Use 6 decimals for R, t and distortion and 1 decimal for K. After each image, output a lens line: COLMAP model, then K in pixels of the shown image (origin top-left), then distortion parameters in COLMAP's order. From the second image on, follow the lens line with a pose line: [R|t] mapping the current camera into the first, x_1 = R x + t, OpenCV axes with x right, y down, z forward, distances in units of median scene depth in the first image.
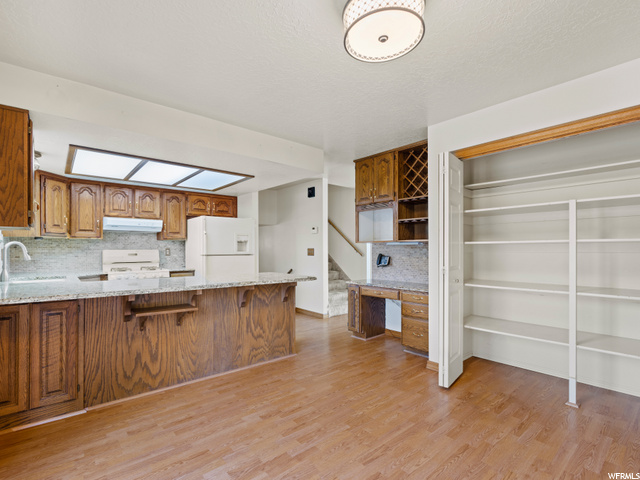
lens RADIAL K [[309.1, 0, 292.7], [0, 309.1, 250.6], [0, 0, 1]] dist [-0.001888, -0.000171]
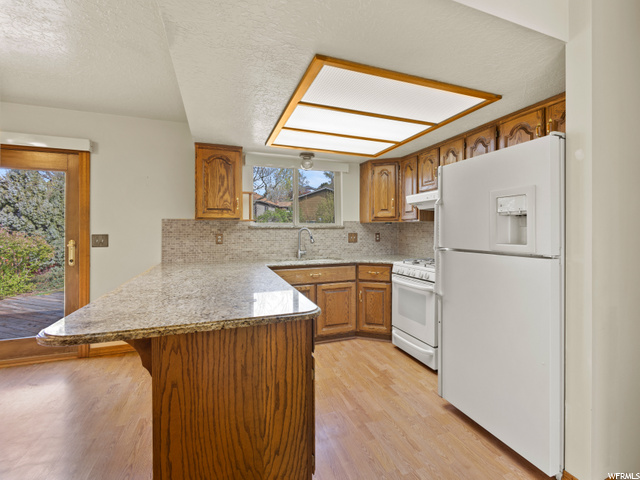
lens RADIAL K [[333.5, 0, 372.0], [0, 333.5, 230.5], [0, 0, 1]] dist [0.002096, 0.000374]
pose [[-0.233440, 0.000113, -0.972371, 0.370426], [-0.001766, 0.999998, 0.000540, -0.020089], [0.972370, 0.001844, -0.233440, 1.610077]]
